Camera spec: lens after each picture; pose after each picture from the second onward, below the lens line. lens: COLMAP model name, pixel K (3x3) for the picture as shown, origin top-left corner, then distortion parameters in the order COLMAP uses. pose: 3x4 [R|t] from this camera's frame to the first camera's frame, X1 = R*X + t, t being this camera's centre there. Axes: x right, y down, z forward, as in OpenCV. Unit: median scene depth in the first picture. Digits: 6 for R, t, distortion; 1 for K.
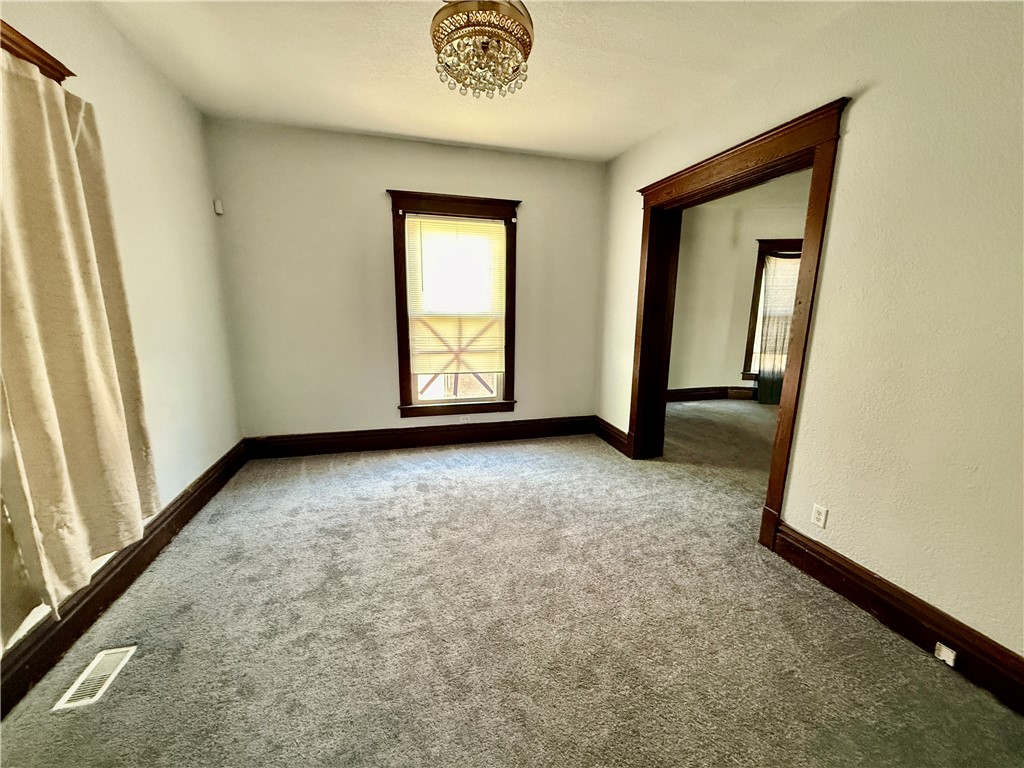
lens RADIAL K [[410.3, 0, 512.0], [0, 410.3, 384.0], [0, 0, 1]] dist [0.000345, 0.000054]
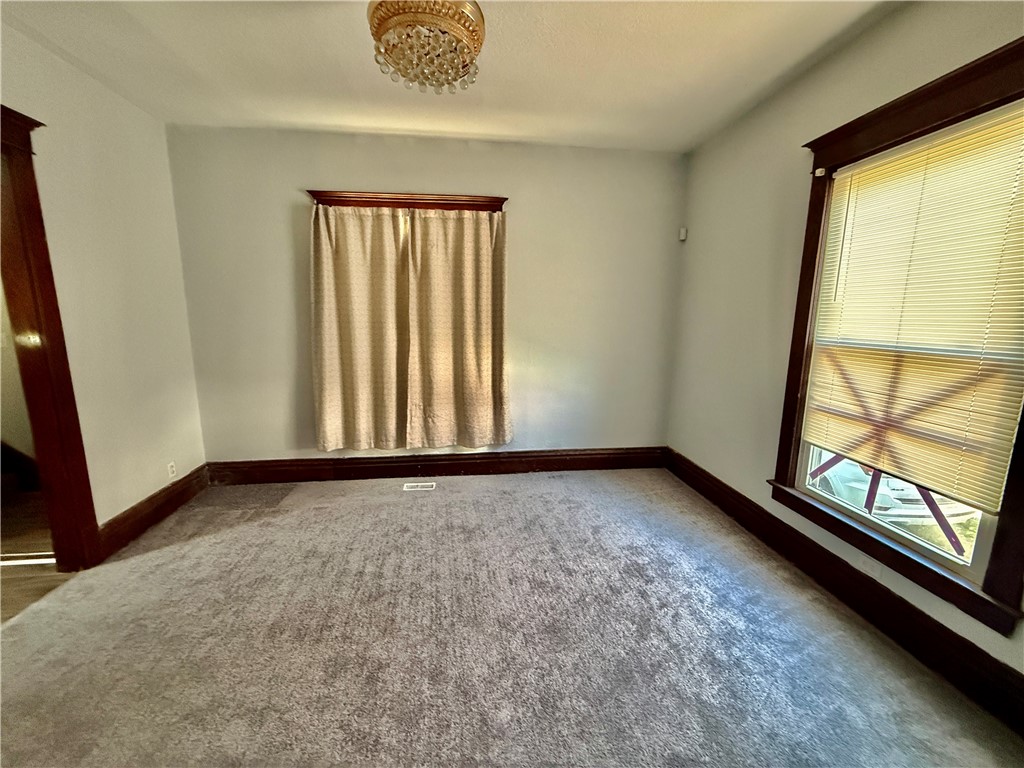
lens RADIAL K [[408.7, 0, 512.0], [0, 408.7, 384.0], [0, 0, 1]] dist [-0.001502, -0.000180]
pose [[-0.145429, 0.150157, -0.977908, 0.390066], [-0.200915, 0.963338, 0.177799, -0.122804], [0.968754, 0.222334, -0.109928, 0.634142]]
